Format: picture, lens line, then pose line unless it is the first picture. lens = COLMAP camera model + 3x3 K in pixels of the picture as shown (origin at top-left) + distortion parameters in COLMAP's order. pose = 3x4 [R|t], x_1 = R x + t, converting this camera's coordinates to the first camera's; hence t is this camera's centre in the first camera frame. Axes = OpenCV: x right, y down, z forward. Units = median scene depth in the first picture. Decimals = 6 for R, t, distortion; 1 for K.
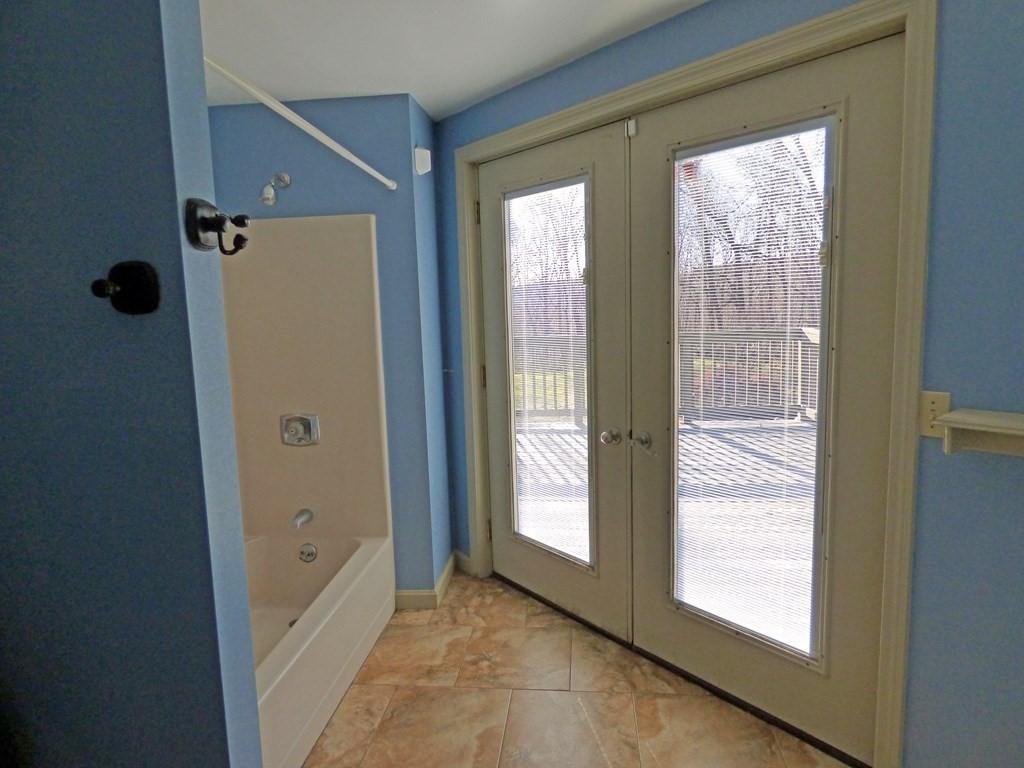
lens RADIAL K [[628.0, 0, 512.0], [0, 628.0, 384.0], [0, 0, 1]] dist [-0.018274, -0.001428]
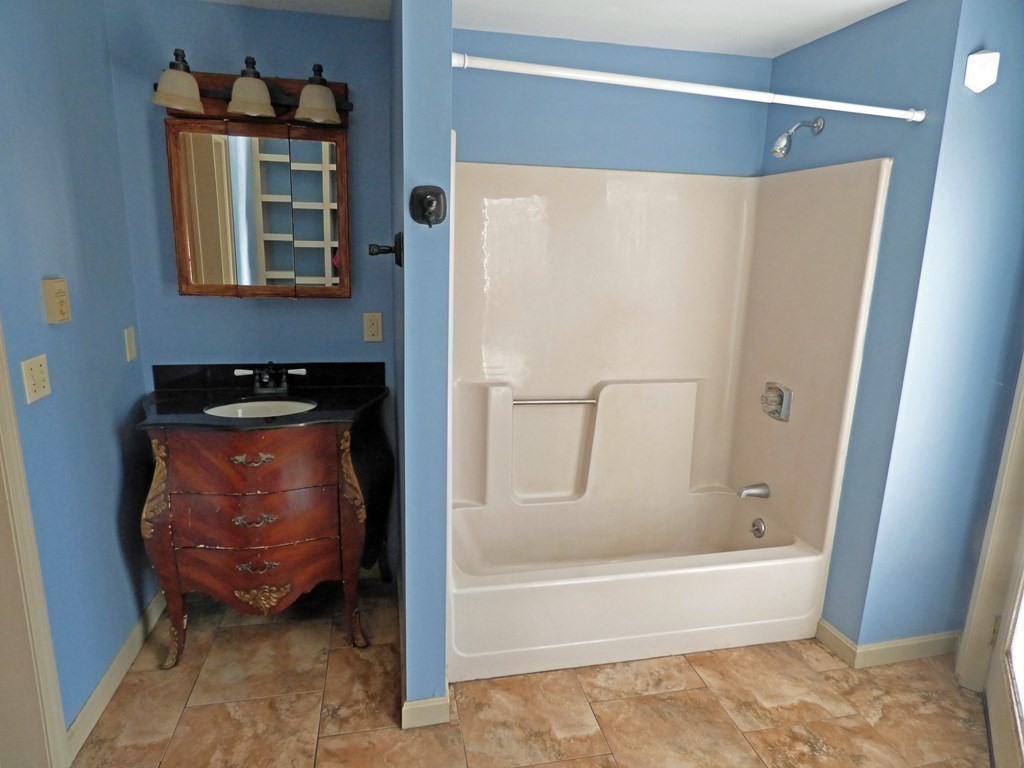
lens RADIAL K [[628.0, 0, 512.0], [0, 628.0, 384.0], [0, 0, 1]] dist [-0.018274, -0.001428]
pose [[0.293375, 0.250882, -0.922491, 0.444871], [-0.154341, 0.964722, 0.213283, -0.101220], [0.943456, 0.079806, 0.321747, 0.361511]]
